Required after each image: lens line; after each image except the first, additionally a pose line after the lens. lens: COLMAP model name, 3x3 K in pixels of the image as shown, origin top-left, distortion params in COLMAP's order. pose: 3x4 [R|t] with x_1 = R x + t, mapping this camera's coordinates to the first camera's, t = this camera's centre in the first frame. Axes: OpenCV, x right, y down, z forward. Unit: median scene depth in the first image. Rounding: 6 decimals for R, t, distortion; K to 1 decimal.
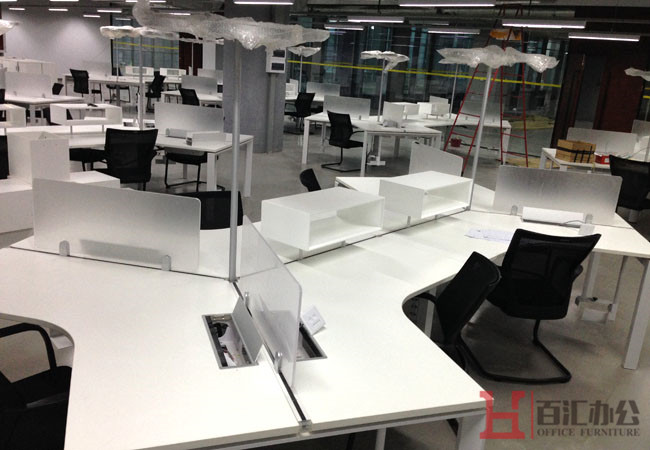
lens RADIAL K [[648.2, 0, 321.4], [0, 648.2, 223.5], [0, 0, 1]] dist [0.132803, 0.000000]
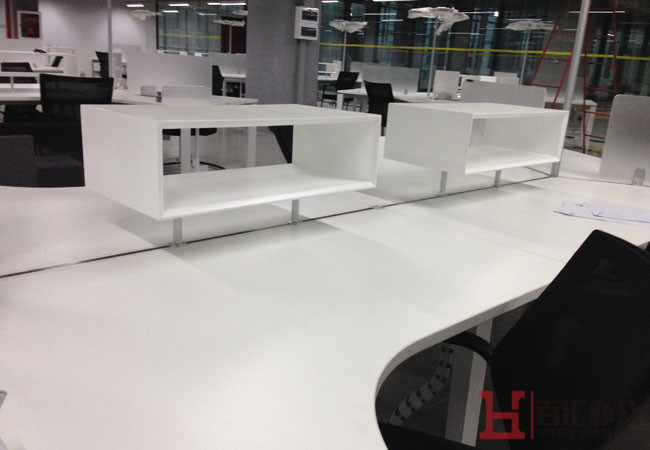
lens RADIAL K [[648.2, 0, 309.9], [0, 648.2, 219.3], [0, 0, 1]] dist [0.132803, 0.000000]
pose [[0.994017, 0.012451, -0.108513, 0.029989], [-0.013827, 0.999833, -0.011936, 0.011945], [0.108347, 0.013365, 0.994023, 0.163370]]
